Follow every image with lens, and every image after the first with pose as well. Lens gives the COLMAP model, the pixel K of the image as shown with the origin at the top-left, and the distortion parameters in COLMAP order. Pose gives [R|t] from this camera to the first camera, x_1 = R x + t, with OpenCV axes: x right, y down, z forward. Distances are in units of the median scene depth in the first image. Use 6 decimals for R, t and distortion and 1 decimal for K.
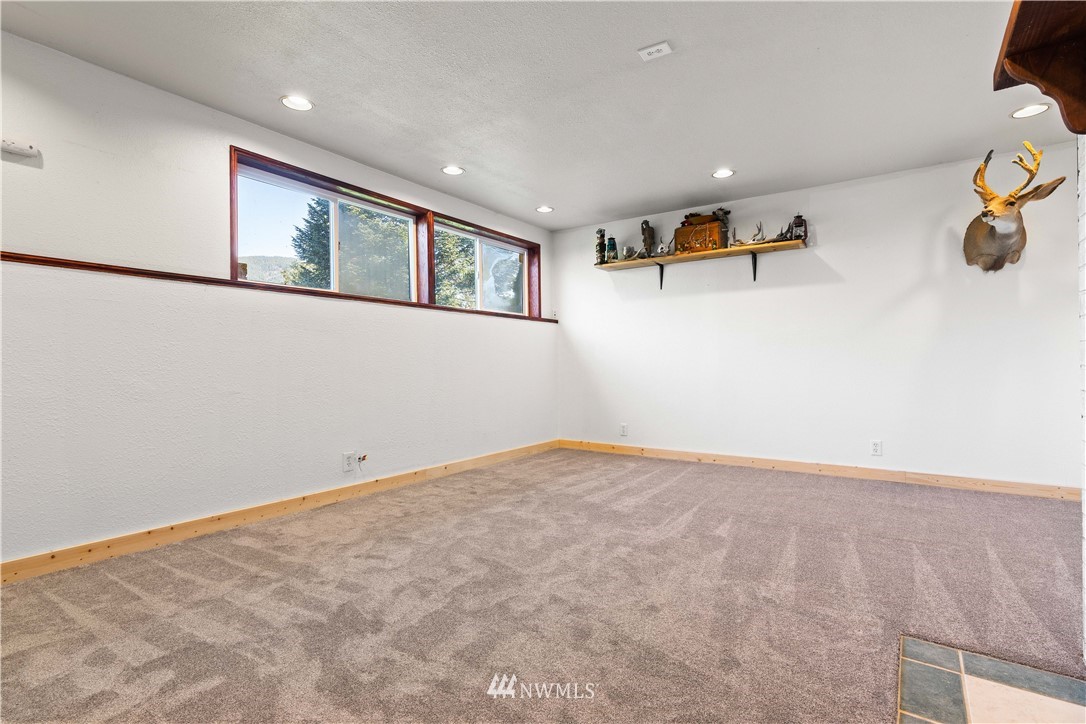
lens RADIAL K [[524.2, 0, 539.8], [0, 524.2, 361.5], [0, 0, 1]] dist [0.002496, 0.000568]
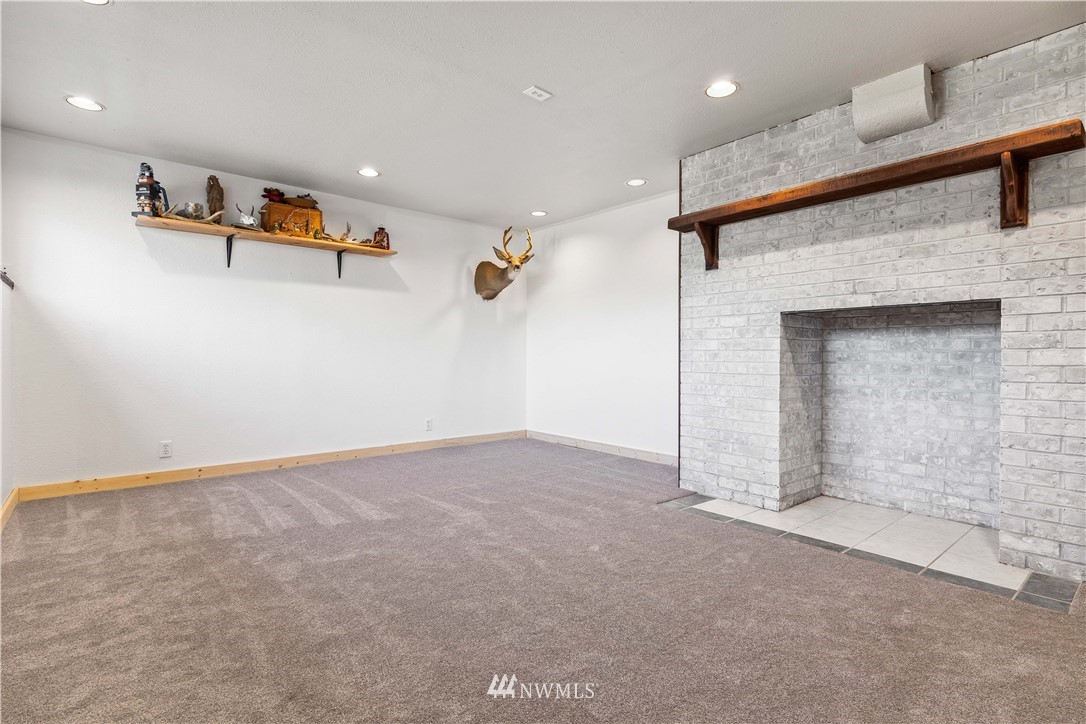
lens RADIAL K [[524.2, 0, 539.8], [0, 524.2, 361.5], [0, 0, 1]] dist [0.002496, 0.000568]
pose [[0.253980, -0.002952, 0.967205, -0.514233], [-0.007559, 0.999959, 0.005037, 0.000519], [-0.967180, -0.008590, 0.253947, 0.389281]]
